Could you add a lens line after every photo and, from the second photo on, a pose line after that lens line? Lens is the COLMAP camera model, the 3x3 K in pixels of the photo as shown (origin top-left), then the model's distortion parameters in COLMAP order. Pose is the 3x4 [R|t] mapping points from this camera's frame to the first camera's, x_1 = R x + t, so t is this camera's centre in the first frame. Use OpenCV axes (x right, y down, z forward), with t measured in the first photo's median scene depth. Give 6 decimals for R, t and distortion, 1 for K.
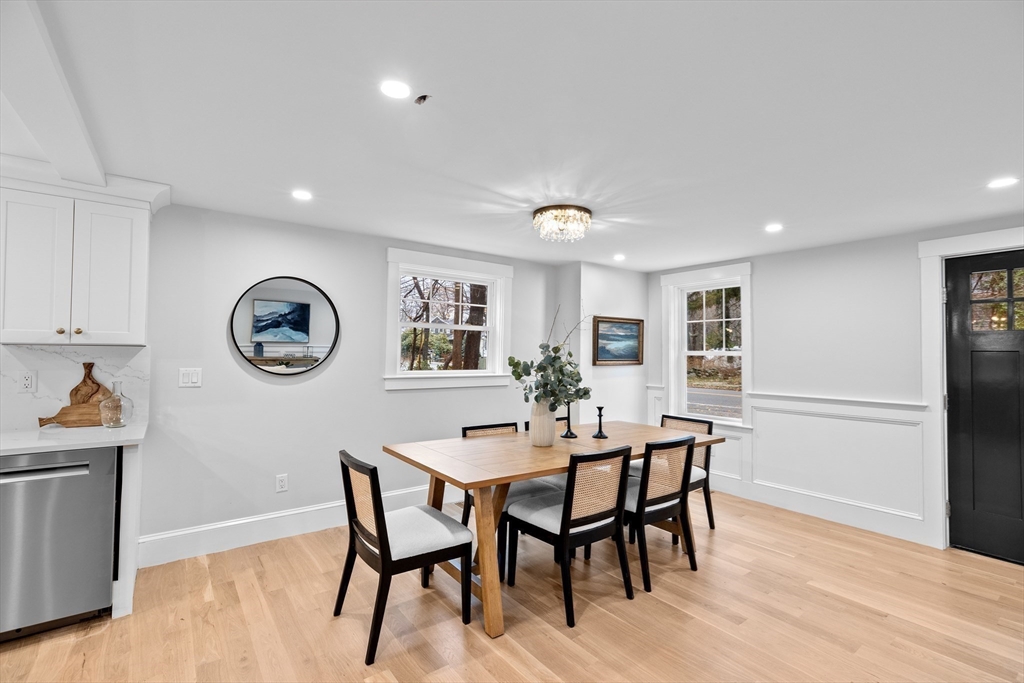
lens RADIAL K [[459.3, 0, 513.6], [0, 459.3, 335.1], [0, 0, 1]] dist [-0.004521, 0.004599]
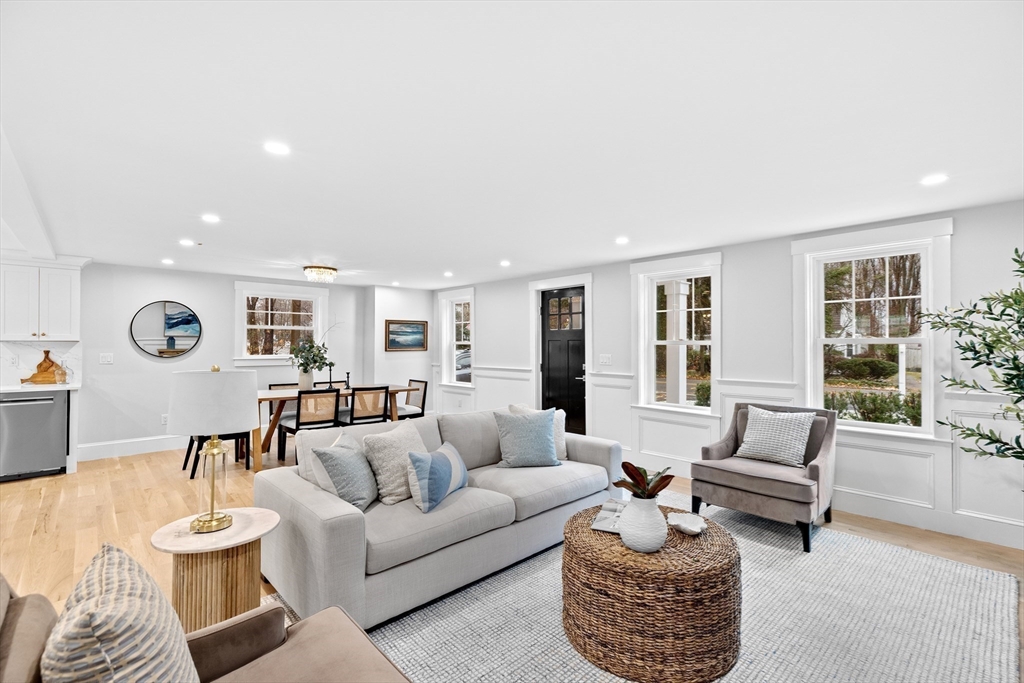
lens RADIAL K [[459.3, 0, 508.8], [0, 459.3, 336.4], [0, 0, 1]] dist [-0.004521, 0.004599]
pose [[0.994931, -0.006858, 0.100321, 0.626043], [0.004593, 0.999730, 0.022790, -0.026083], [-0.100450, -0.022214, 0.994694, -0.861740]]
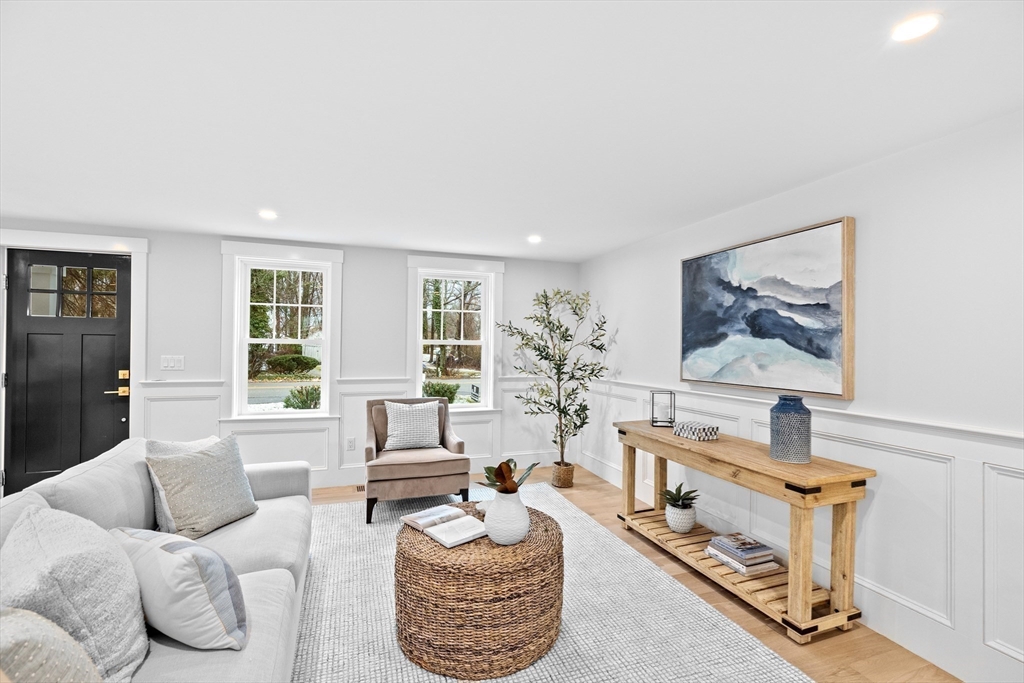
lens RADIAL K [[459.3, 0, 511.9], [0, 459.3, 342.9], [0, 0, 1]] dist [-0.004521, 0.004599]
pose [[0.298216, 0.003547, 0.954492, 0.260820], [-0.045948, 0.998887, 0.010644, -0.010028], [-0.953392, -0.047031, 0.298047, -0.465749]]
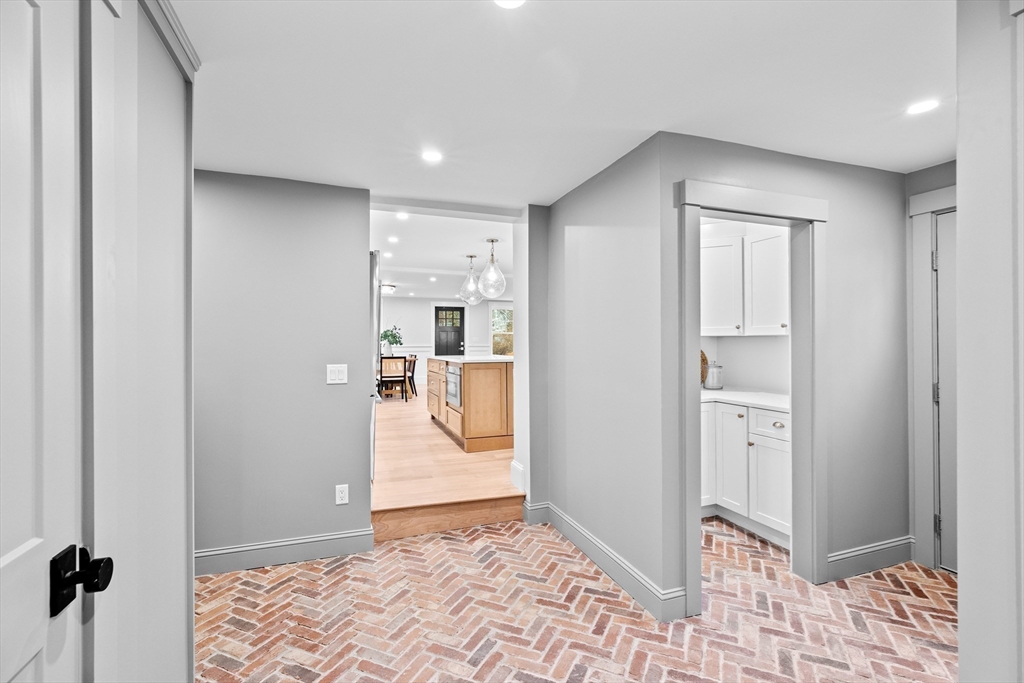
lens RADIAL K [[459.3, 0, 509.1], [0, 459.3, 341.4], [0, 0, 1]] dist [-0.004521, 0.004599]
pose [[0.292754, -0.005562, 0.956172, -2.460056], [-0.031875, 0.999371, 0.015573, 0.038988], [-0.955656, -0.035037, 0.292392, -0.673658]]
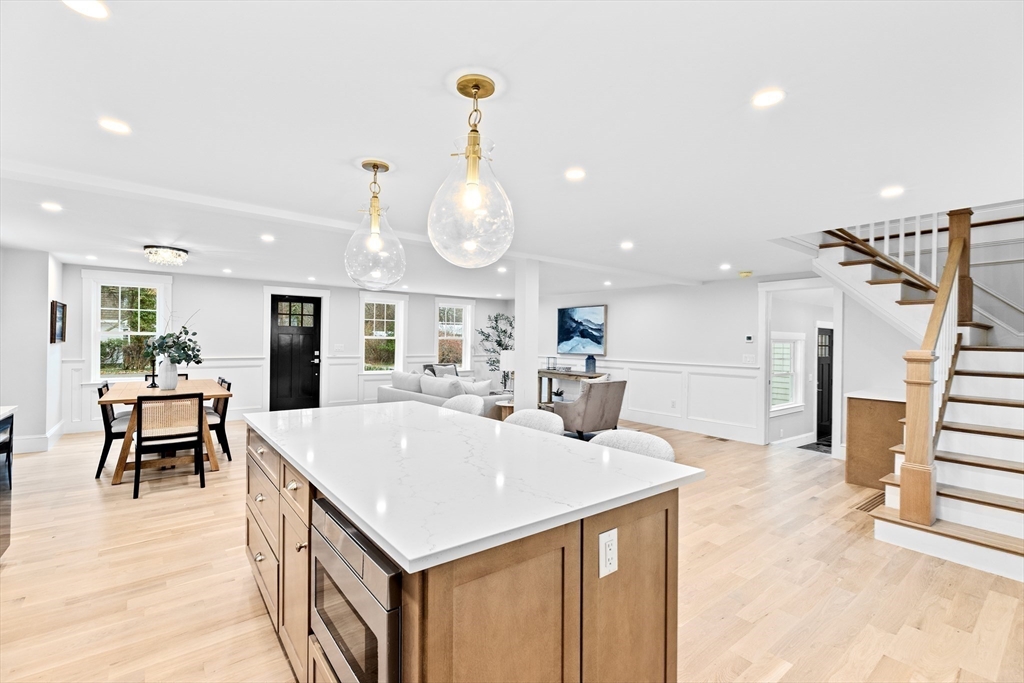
lens RADIAL K [[459.3, 0, 510.2], [0, 459.3, 341.7], [0, 0, 1]] dist [-0.004521, 0.004599]
pose [[-0.023930, -0.010803, 0.999655, -1.429225], [-0.053481, 0.998524, 0.009511, -0.013635], [-0.998282, -0.053235, -0.024473, -0.165656]]
